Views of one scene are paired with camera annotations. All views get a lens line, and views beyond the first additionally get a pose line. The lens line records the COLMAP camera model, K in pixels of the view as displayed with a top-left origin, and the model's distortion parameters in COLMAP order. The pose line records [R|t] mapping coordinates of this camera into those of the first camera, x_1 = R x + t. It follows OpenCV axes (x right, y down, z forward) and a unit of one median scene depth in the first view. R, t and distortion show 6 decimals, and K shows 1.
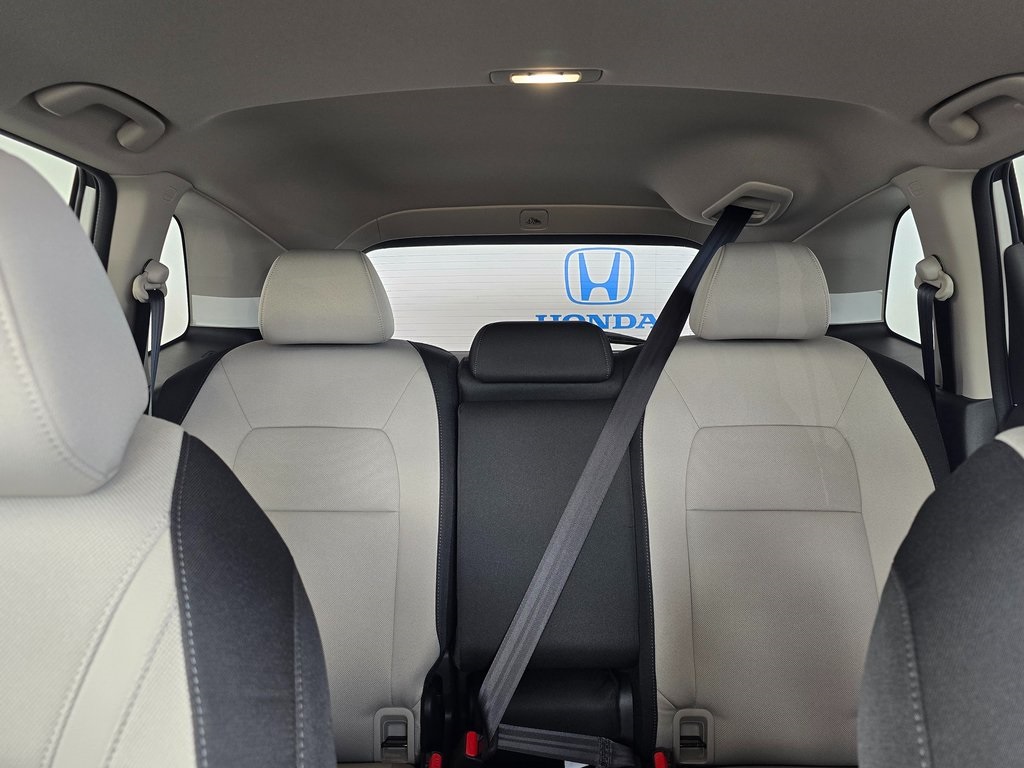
lens RADIAL K [[712.2, 0, 512.0], [0, 712.2, 384.0], [0, 0, 1]] dist [-0.003117, -0.105904]
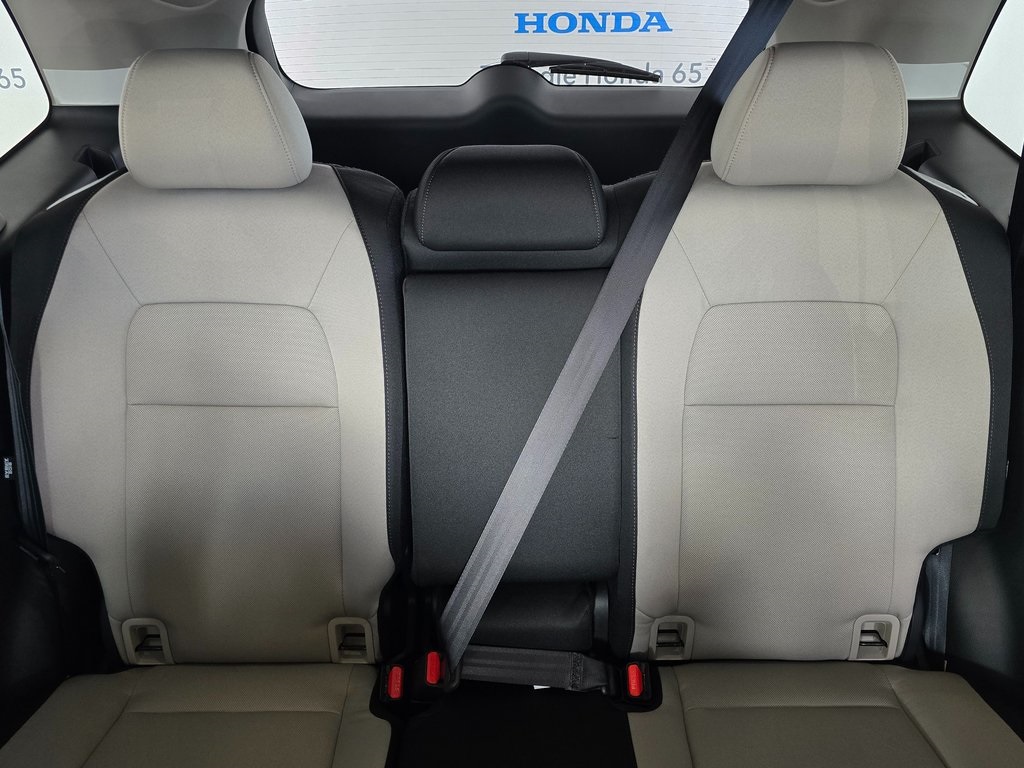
lens RADIAL K [[757.9, 0, 512.0], [0, 757.9, 384.0], [0, 0, 1]] dist [0.001761, -0.047268]
pose [[0.999709, -0.010171, 0.021864, 0.025639], [0.000472, 0.914776, 0.403961, -0.208188], [-0.024109, -0.403833, 0.914515, 0.212731]]
